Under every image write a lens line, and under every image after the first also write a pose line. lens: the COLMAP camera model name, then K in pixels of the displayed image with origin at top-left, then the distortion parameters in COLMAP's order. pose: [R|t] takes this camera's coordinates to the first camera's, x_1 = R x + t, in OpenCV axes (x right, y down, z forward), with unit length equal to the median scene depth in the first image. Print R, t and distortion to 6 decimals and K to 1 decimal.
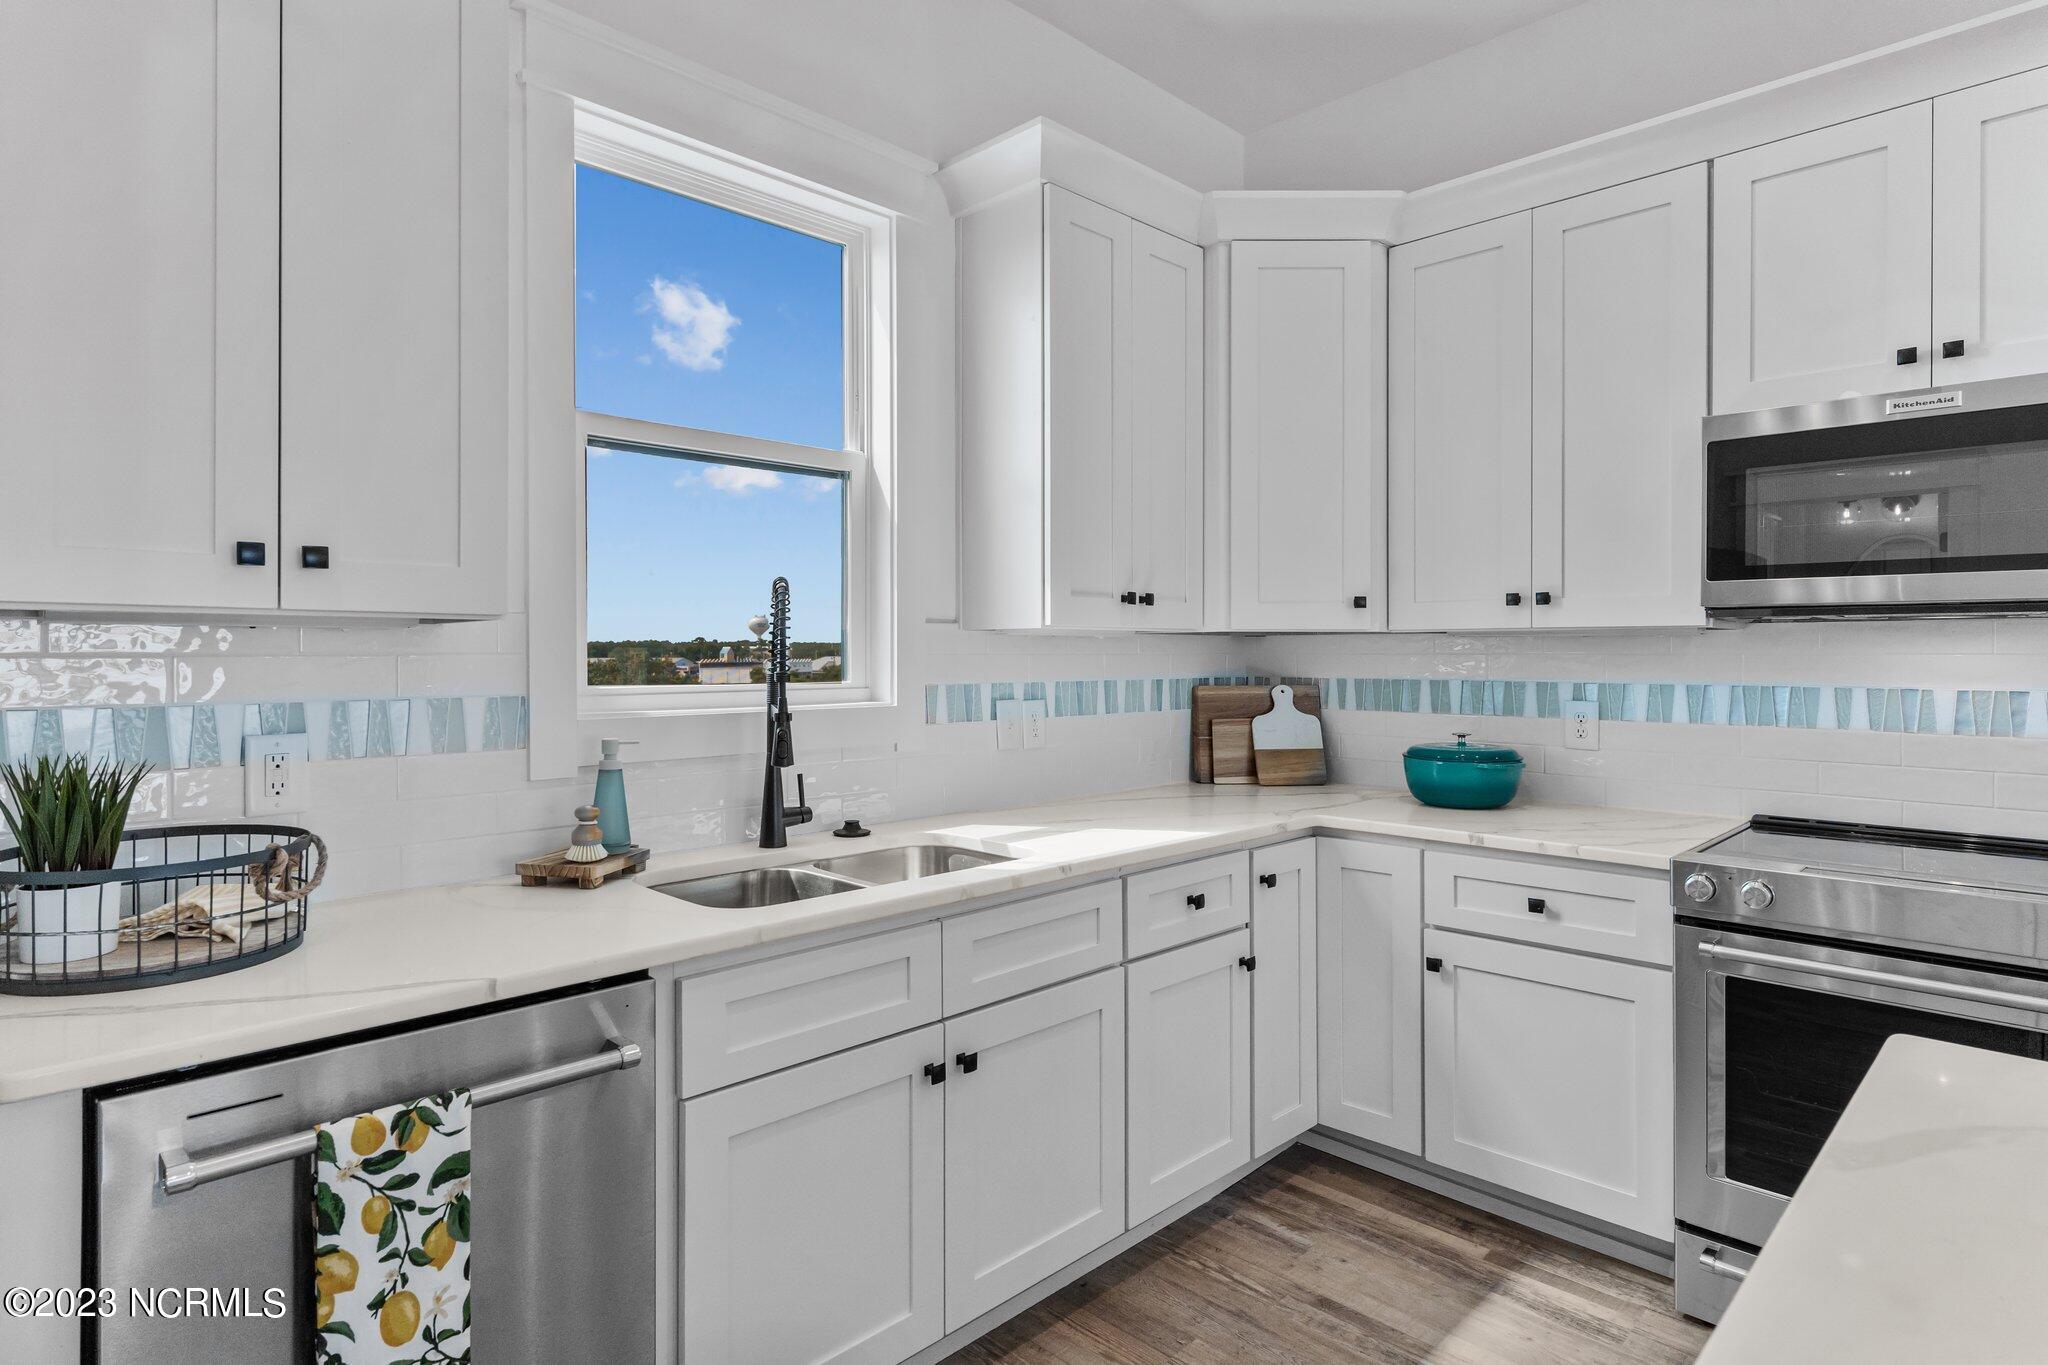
lens RADIAL K [[1094.7, 0, 1040.2], [0, 1094.7, 652.6], [0, 0, 1]] dist [0.002810, -0.003236]
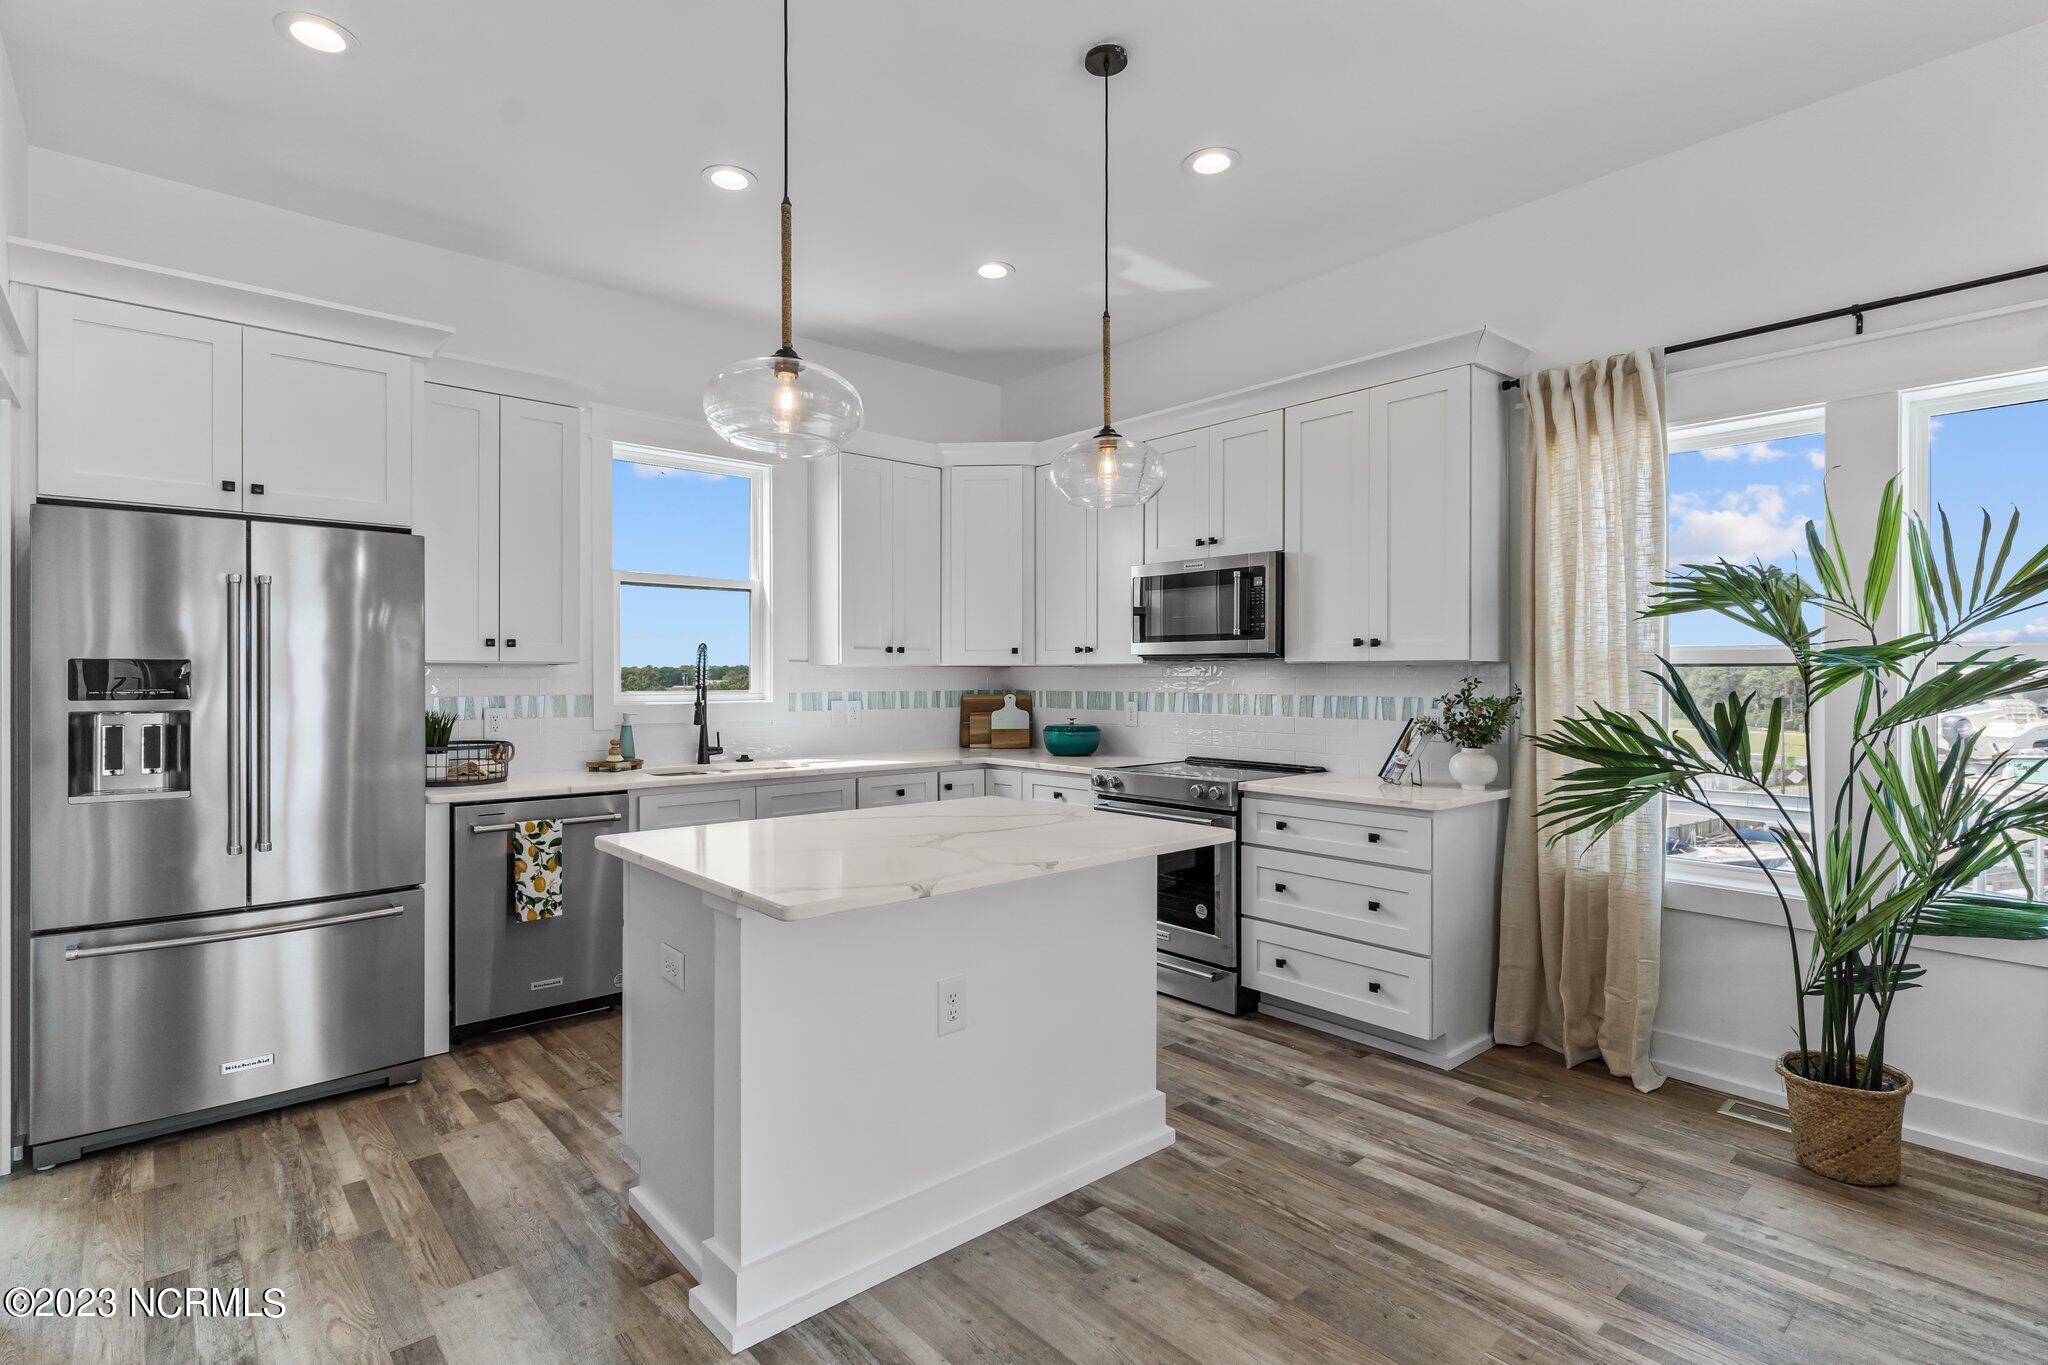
lens RADIAL K [[984.4, 0, 1040.0], [0, 984.4, 678.1], [0, 0, 1]] dist [0.003791, -0.002881]
pose [[0.997820, -0.000027, -0.065998, 0.576842], [0.000141, 0.999999, 0.001724, -0.000177], [0.065998, -0.001730, 0.997818, -0.962289]]
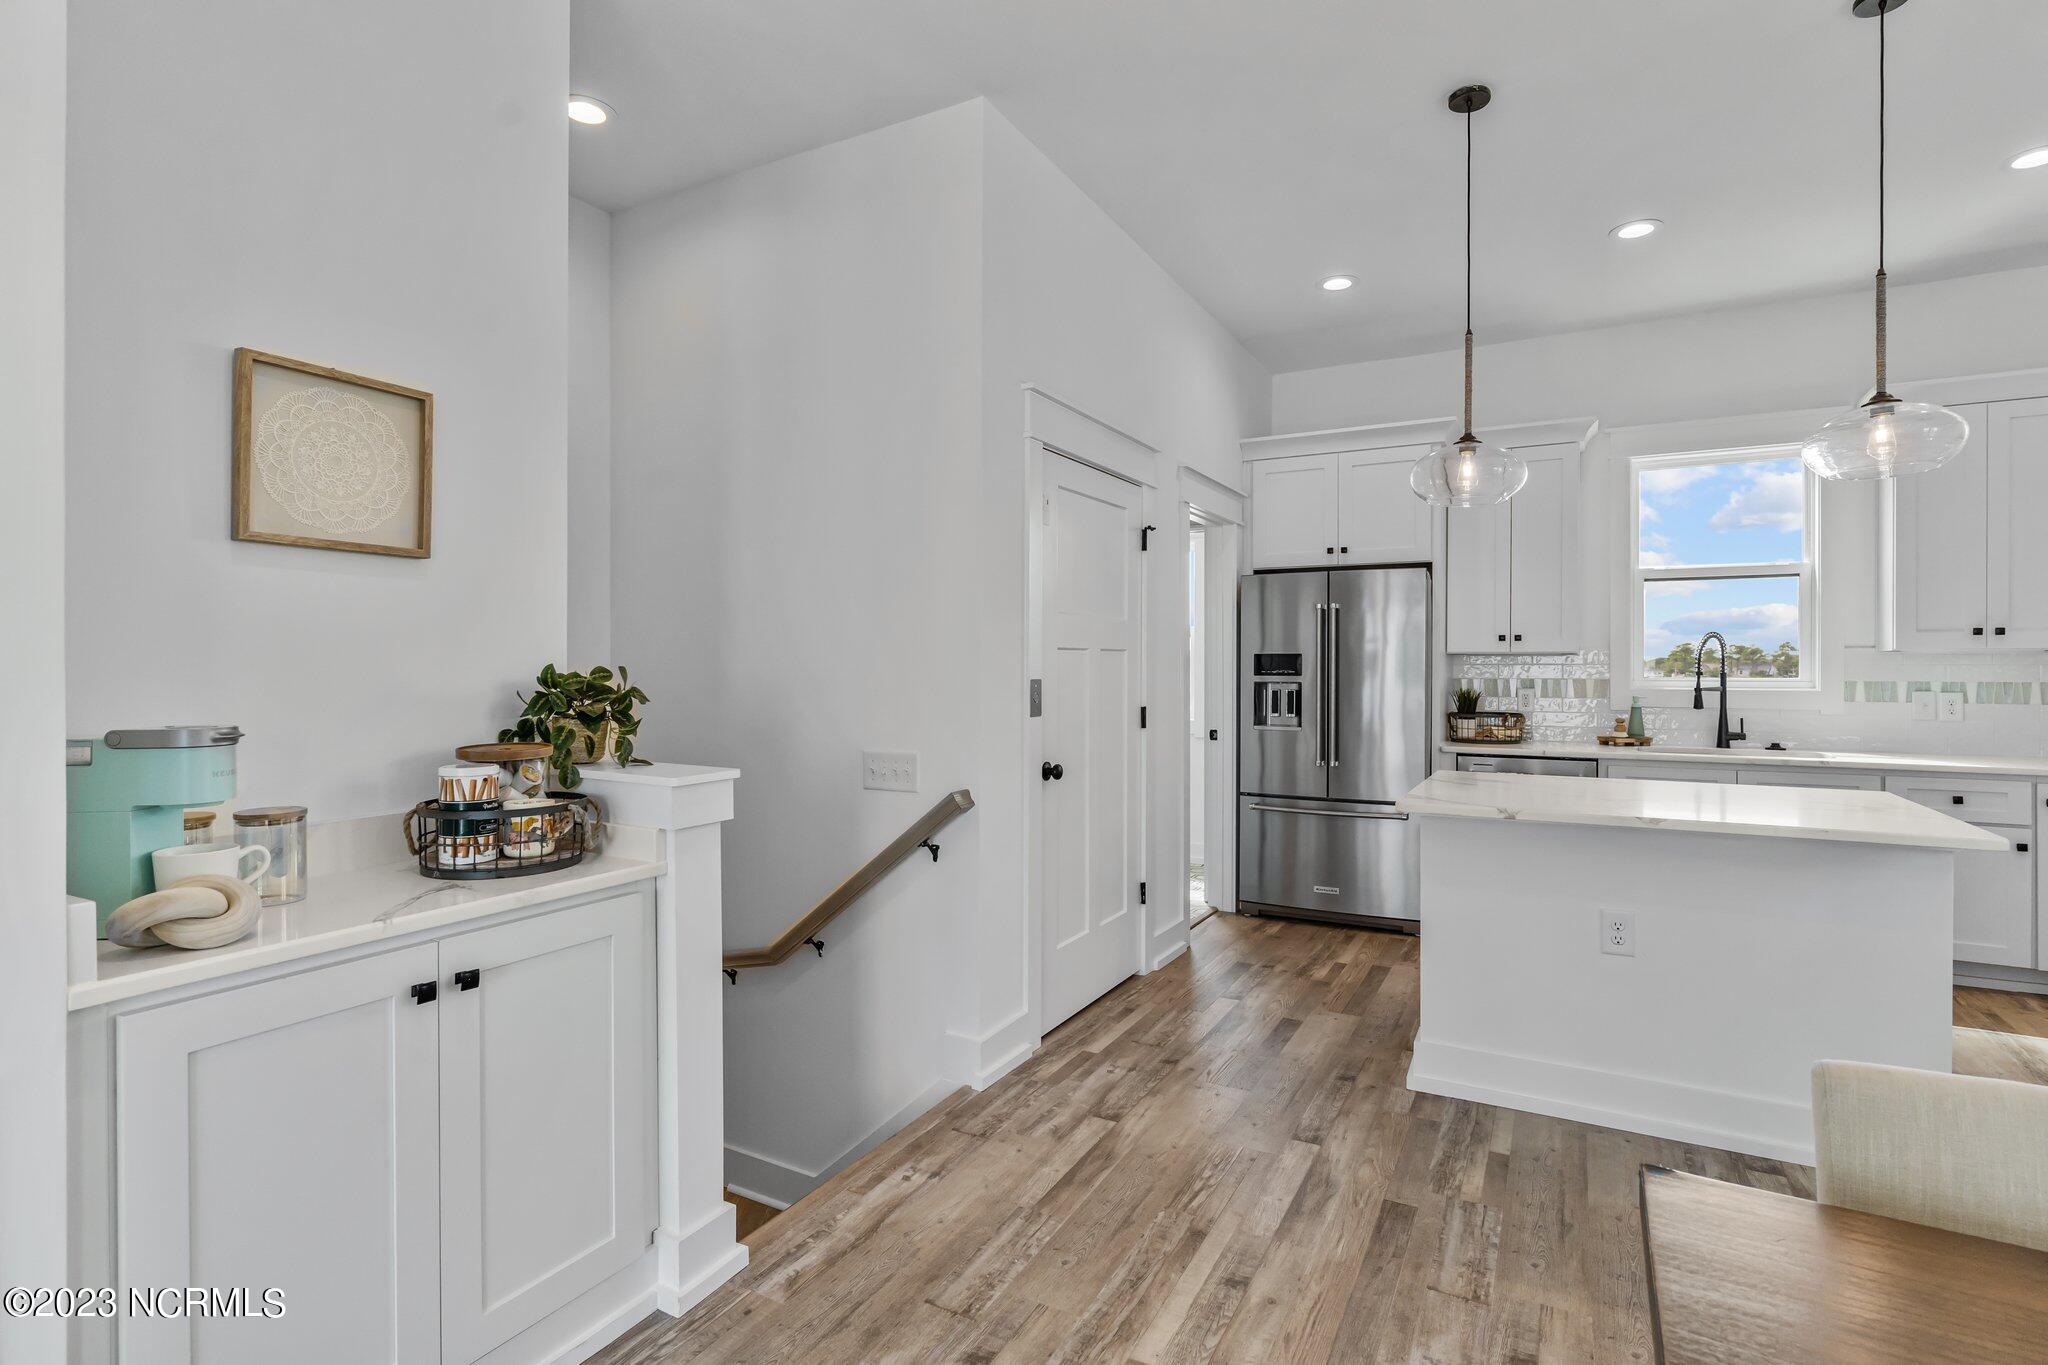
lens RADIAL K [[1018.6, 0, 1012.6], [0, 1018.6, 669.6], [0, 0, 1]] dist [-0.000320, 0.000512]
pose [[0.262094, 0.002553, -0.965039, 1.448441], [-0.001620, 0.999996, 0.002206, 0.010256], [0.965041, 0.000986, 0.262097, -1.016253]]
